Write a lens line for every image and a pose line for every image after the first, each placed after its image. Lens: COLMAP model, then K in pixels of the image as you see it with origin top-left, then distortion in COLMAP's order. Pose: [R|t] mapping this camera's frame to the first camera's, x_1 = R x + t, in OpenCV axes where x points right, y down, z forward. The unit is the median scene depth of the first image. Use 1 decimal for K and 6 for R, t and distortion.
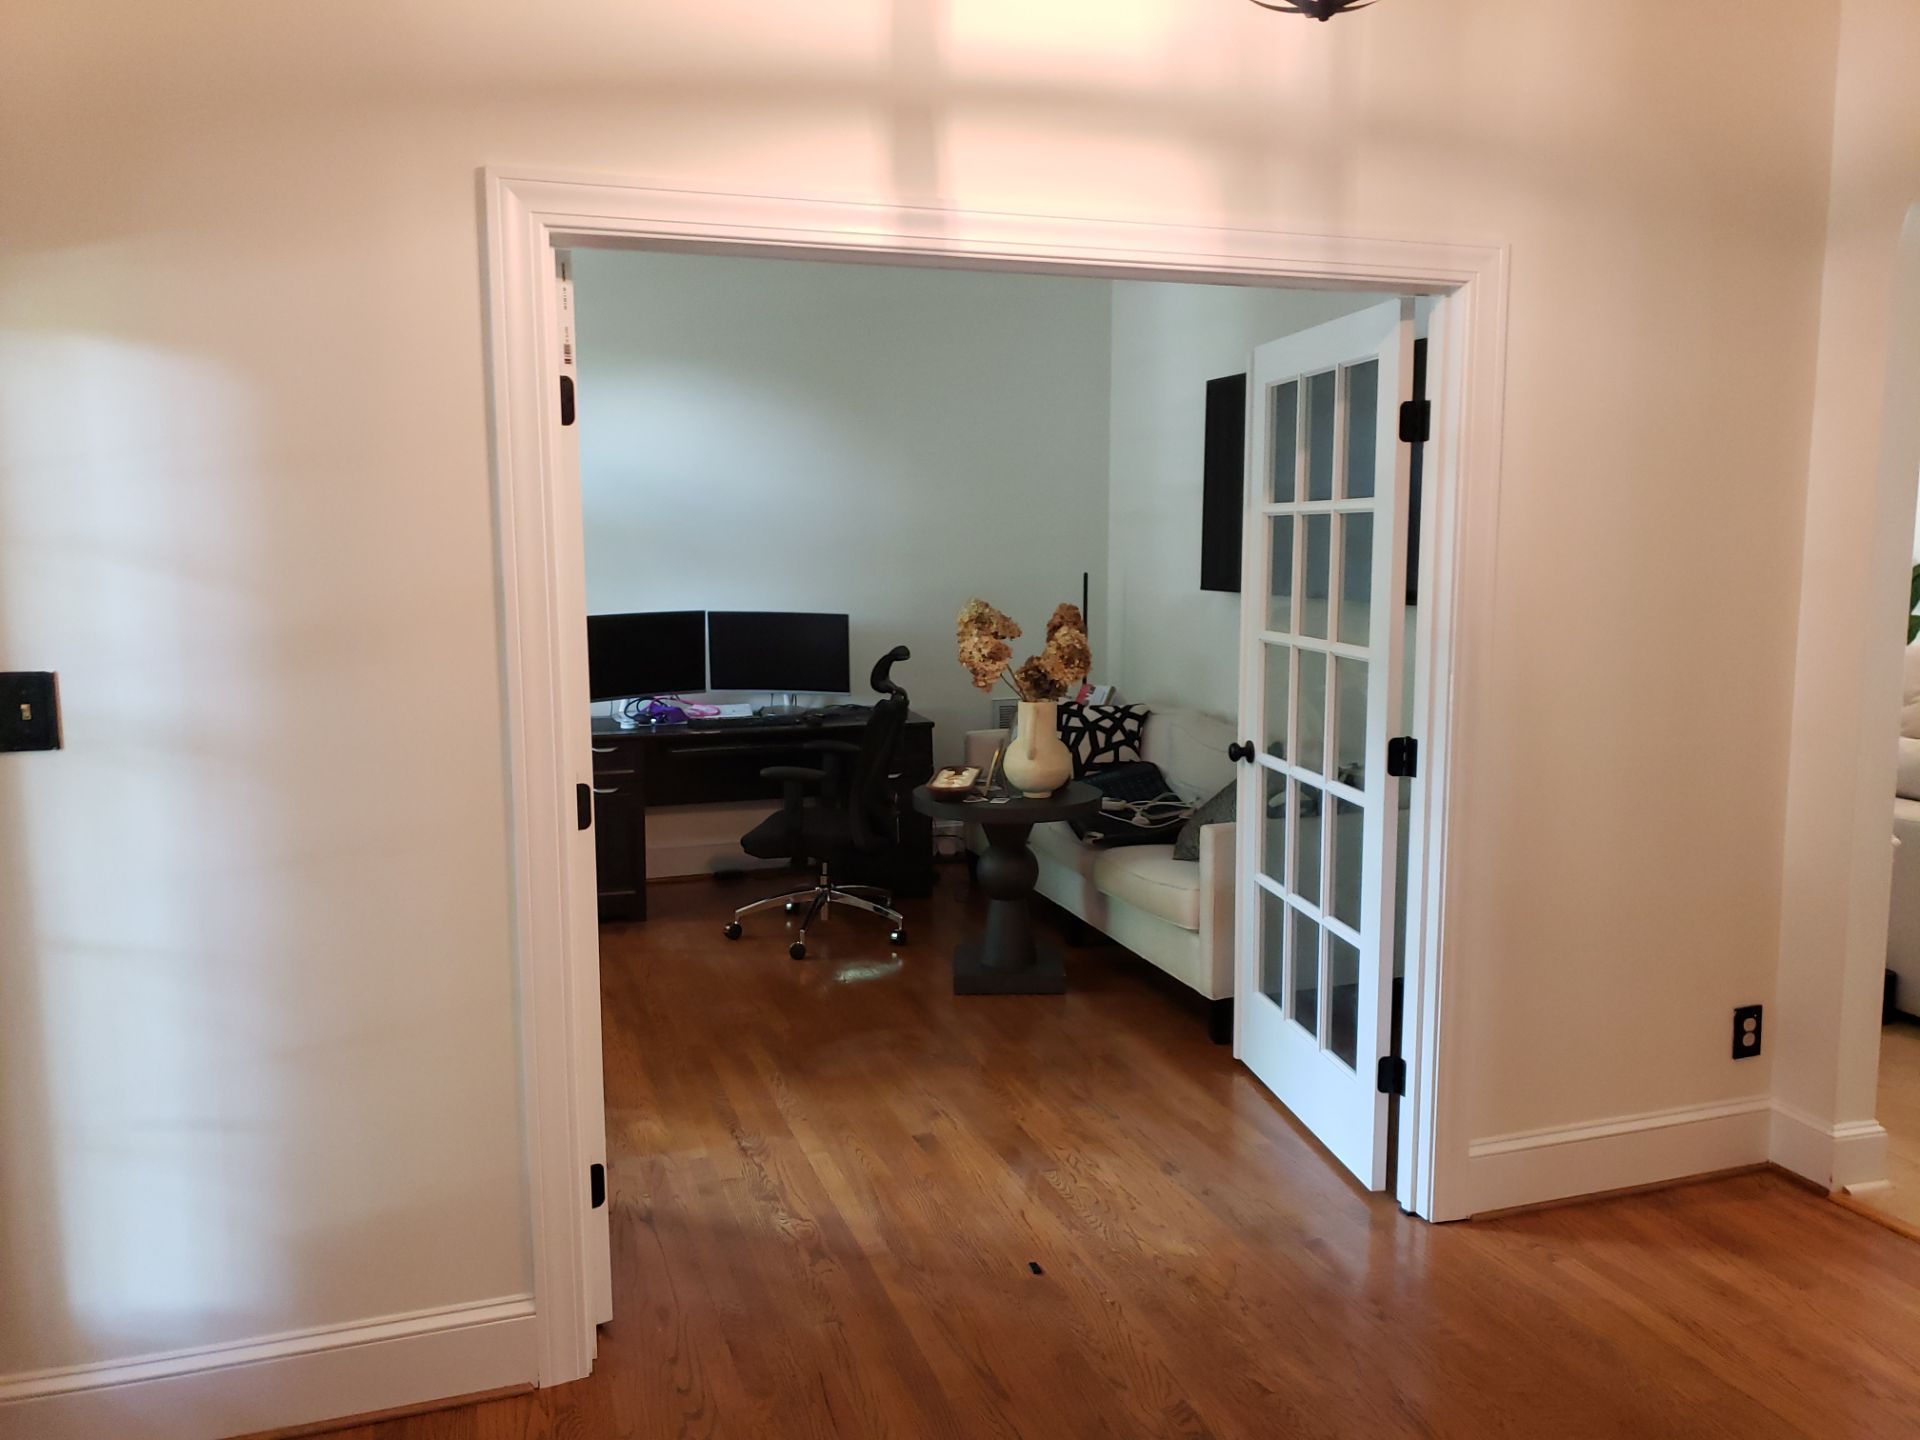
lens RADIAL K [[1475.4, 0, 959.9], [0, 1475.4, 731.2], [0, 0, 1]] dist [0.072930, -0.006390]
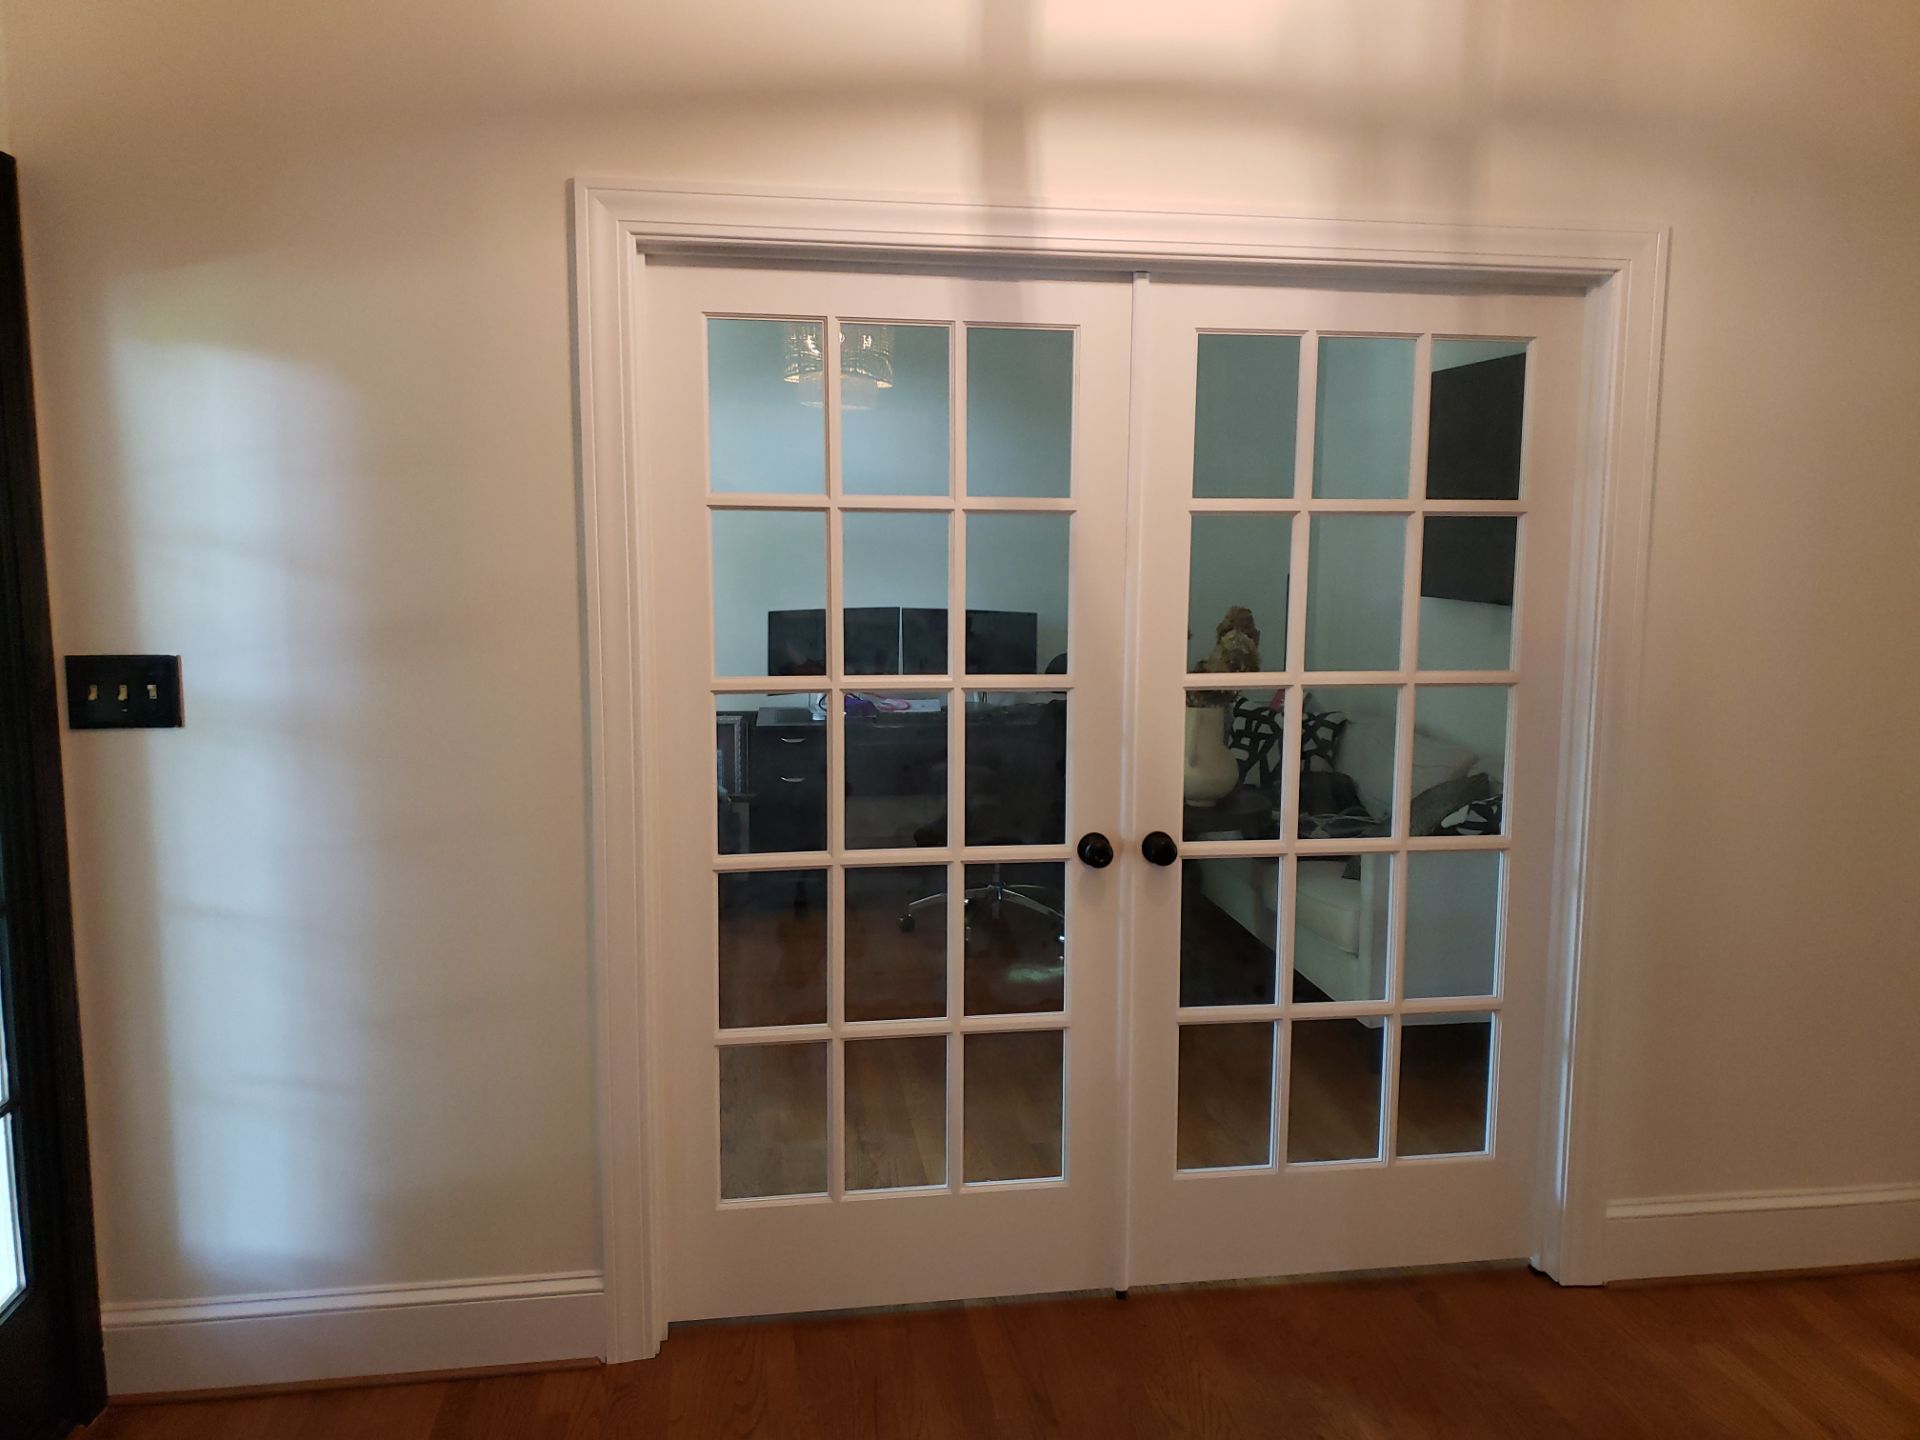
lens RADIAL K [[1478.4, 0, 960.0], [0, 1478.4, 720.0], [0, 0, 1]] dist [0.062939, 0.009555]
pose [[0.986571, 0.032710, -0.160027, 0.109044], [-0.033584, 0.999432, -0.002759, -0.007712], [0.159846, 0.008096, 0.987109, 0.023294]]
